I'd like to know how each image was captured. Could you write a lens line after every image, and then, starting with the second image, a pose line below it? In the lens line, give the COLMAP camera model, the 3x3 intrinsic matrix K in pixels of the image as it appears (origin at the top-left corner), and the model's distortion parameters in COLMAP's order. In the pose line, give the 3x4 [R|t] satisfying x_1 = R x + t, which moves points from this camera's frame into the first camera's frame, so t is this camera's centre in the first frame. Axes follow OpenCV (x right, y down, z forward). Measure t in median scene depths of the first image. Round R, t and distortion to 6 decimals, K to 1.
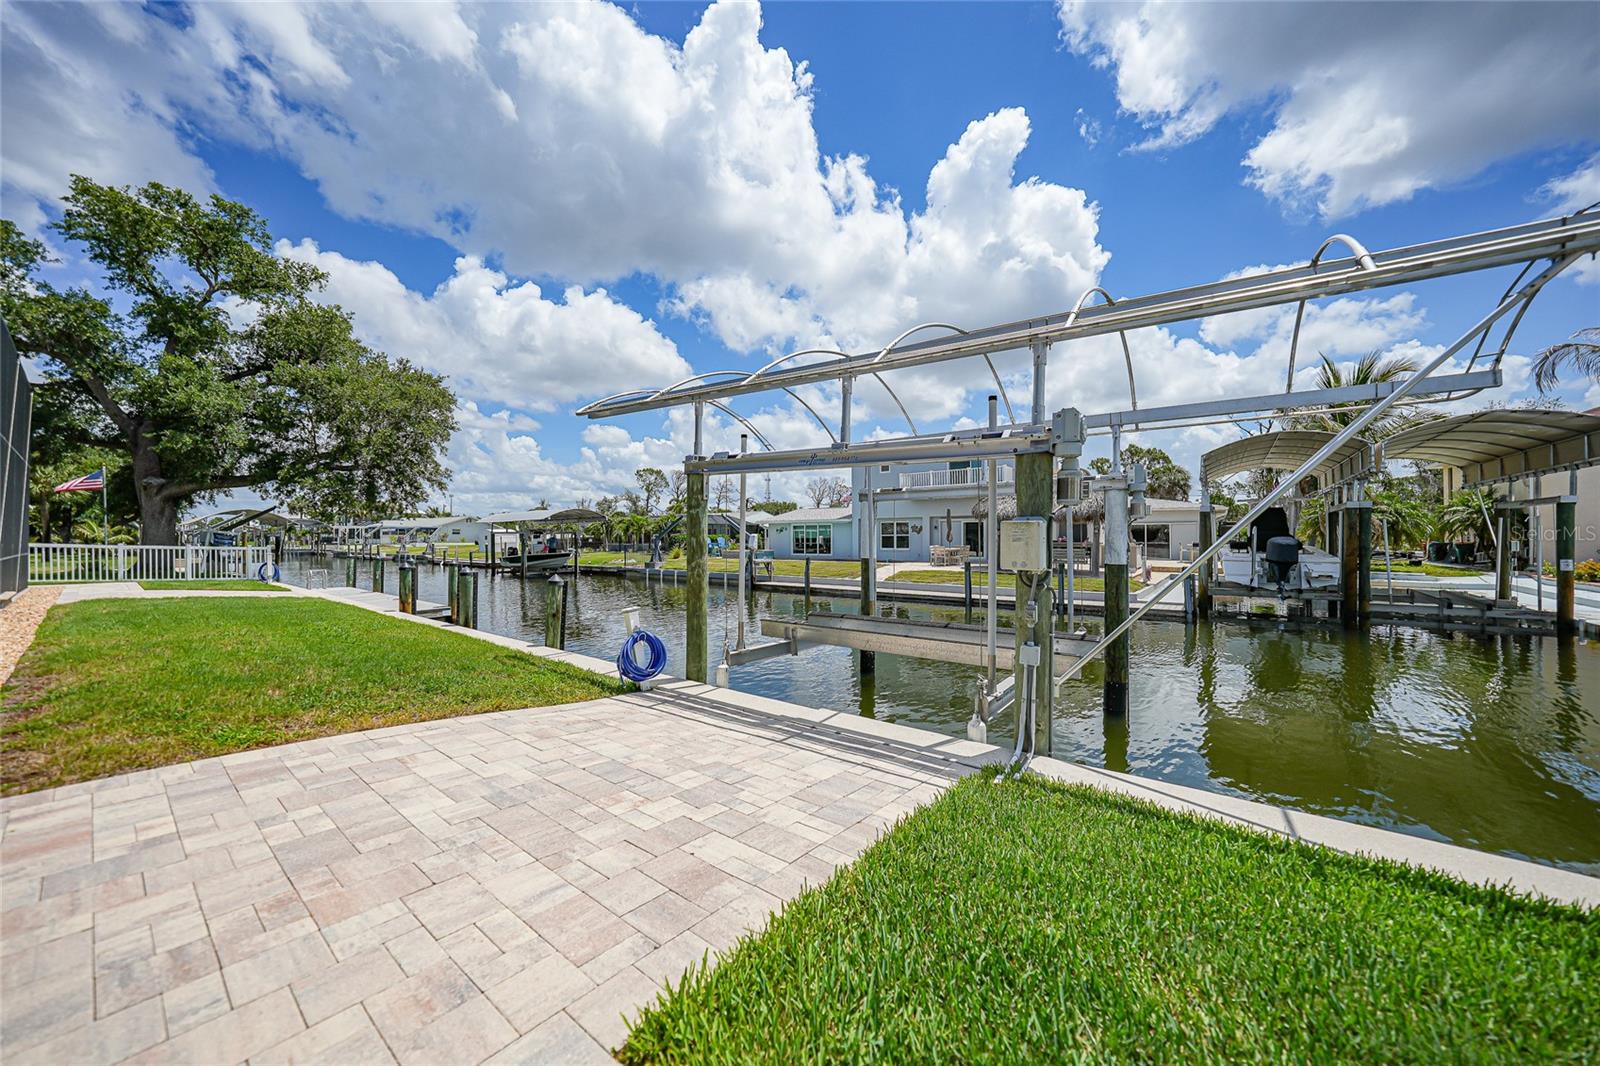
lens RADIAL K [[553.6, 0, 797.1], [0, 553.6, 567.7], [0, 0, 1]] dist [-0.016005, 0.000113]
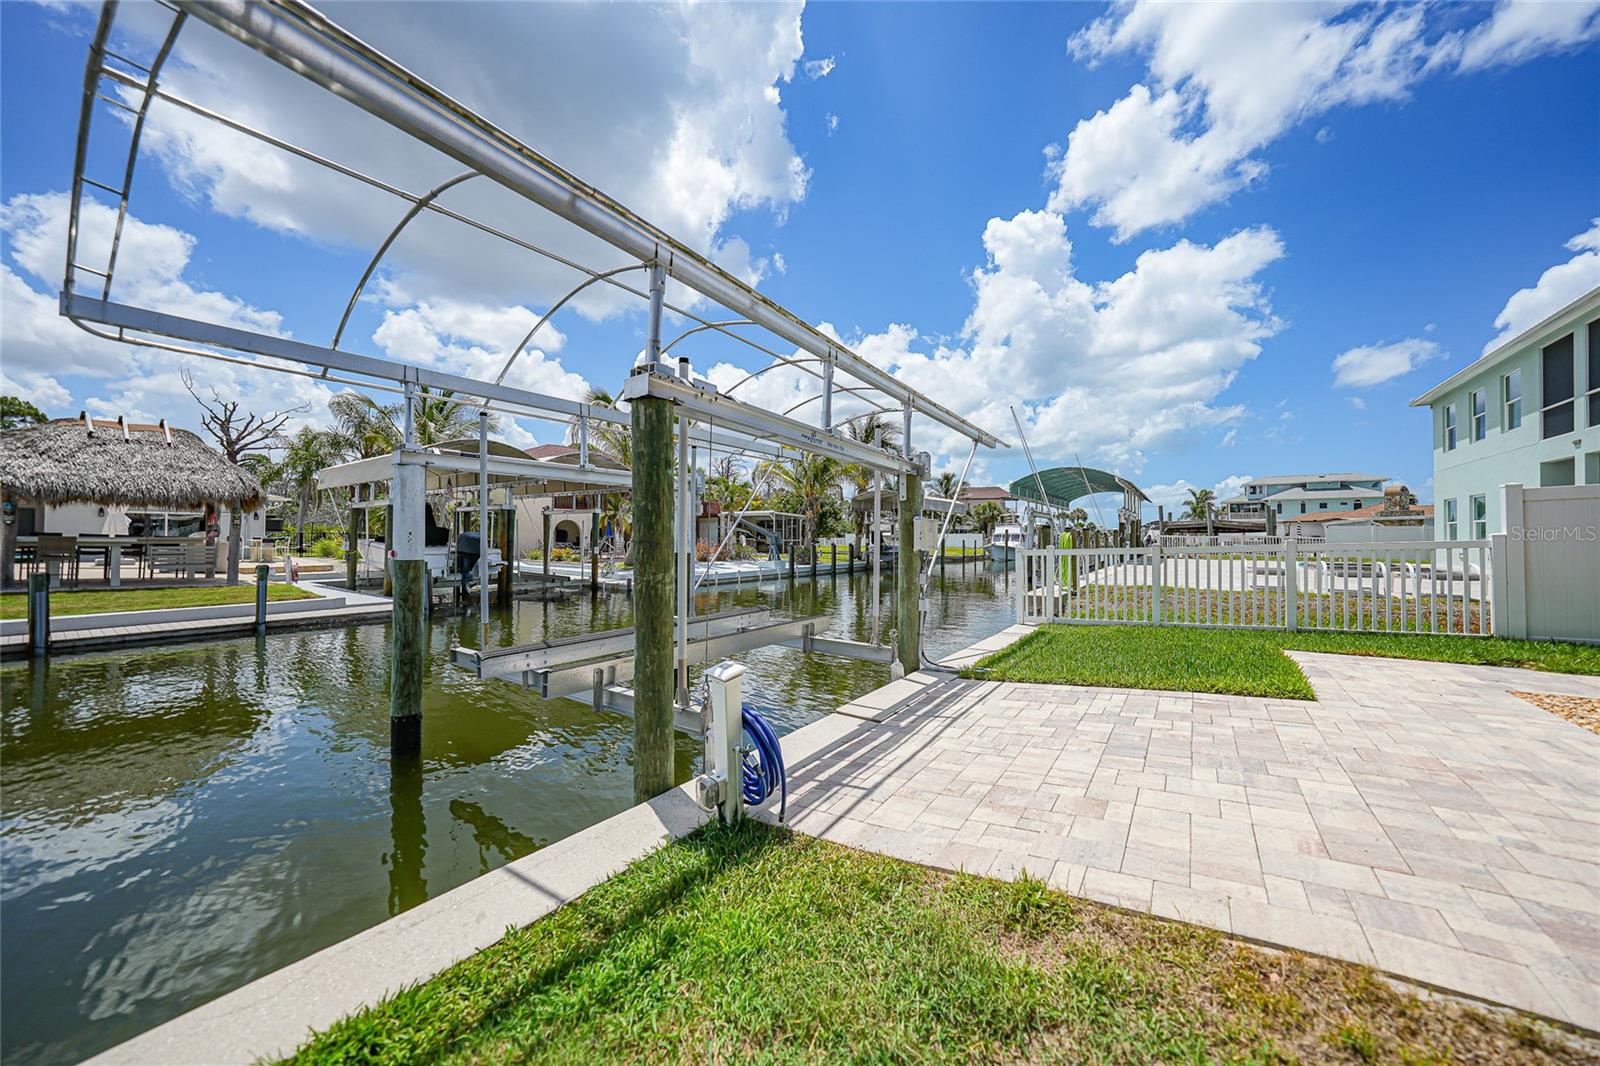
lens RADIAL K [[557.5, 0, 803.6], [0, 557.5, 531.2], [0, 0, 1]] dist [-0.023720, 0.005610]
pose [[-0.037546, 0.011746, 0.999226, -0.171187], [0.046726, 0.998858, -0.009986, -0.007842], [-0.998202, 0.046315, -0.038052, 0.205052]]
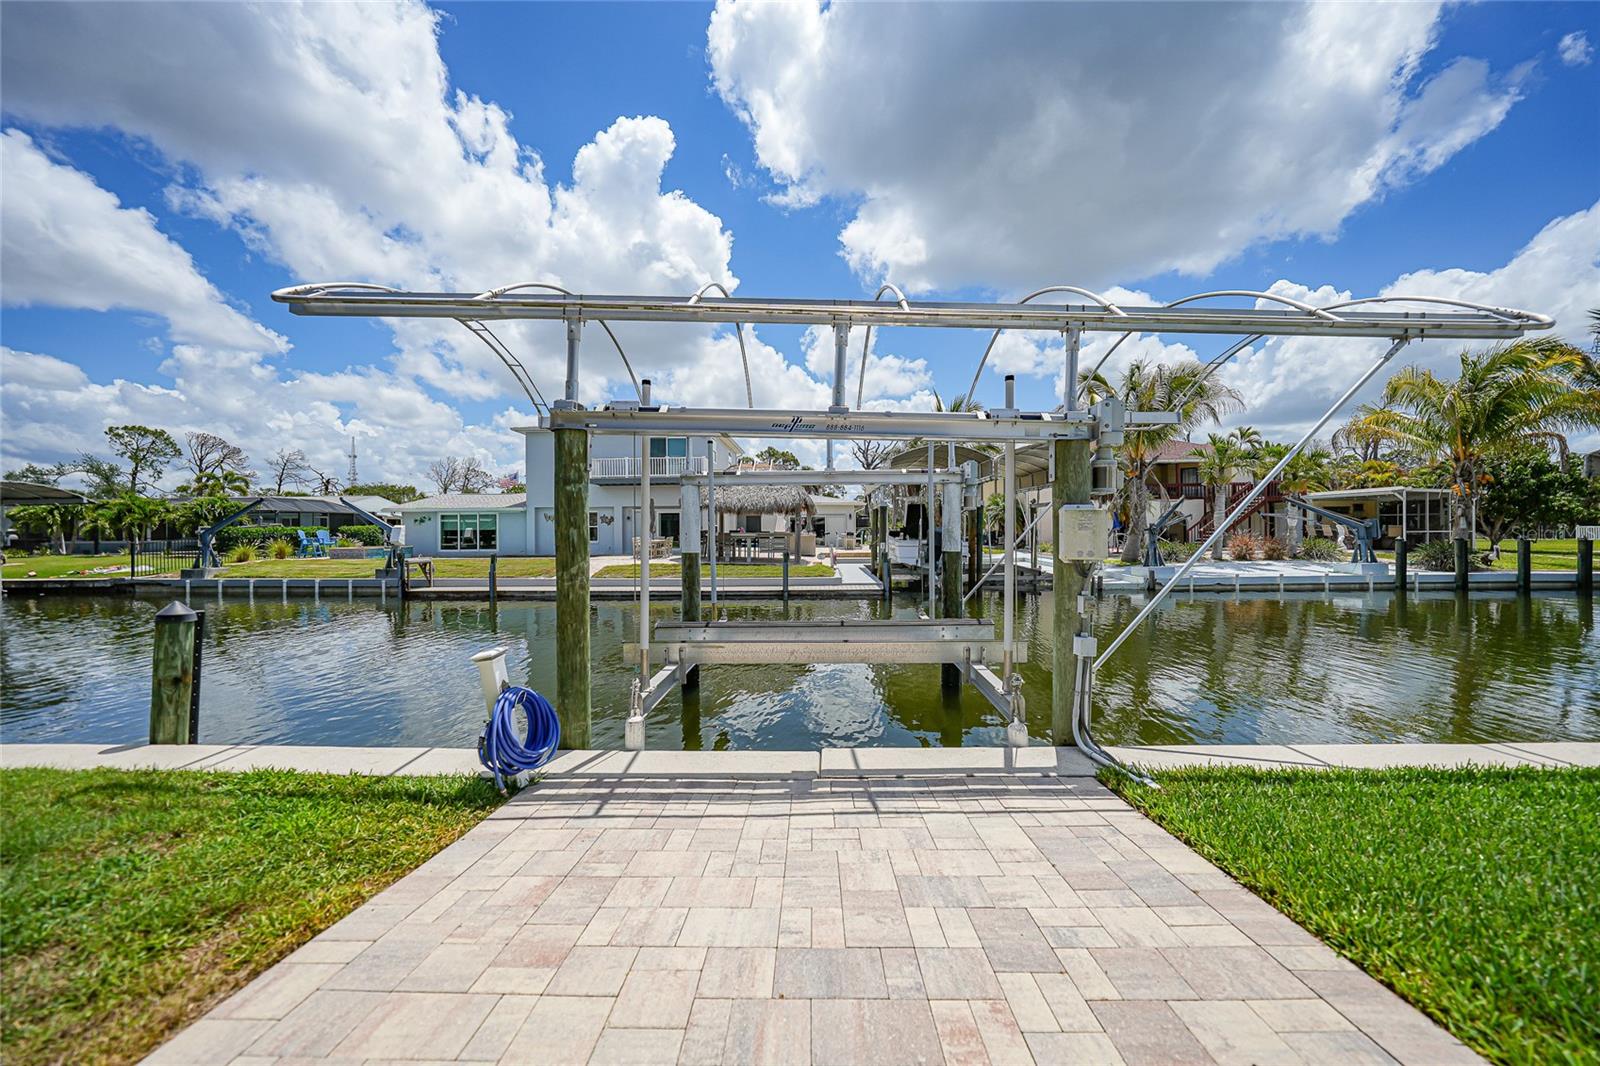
lens RADIAL K [[557.5, 0, 803.6], [0, 557.5, 531.2], [0, 0, 1]] dist [-0.023720, 0.005610]
pose [[0.805974, -0.006996, 0.591909, -0.082554], [0.036846, 0.998584, -0.038368, -0.003776], [-0.590803, 0.052733, 0.805091, 0.071574]]
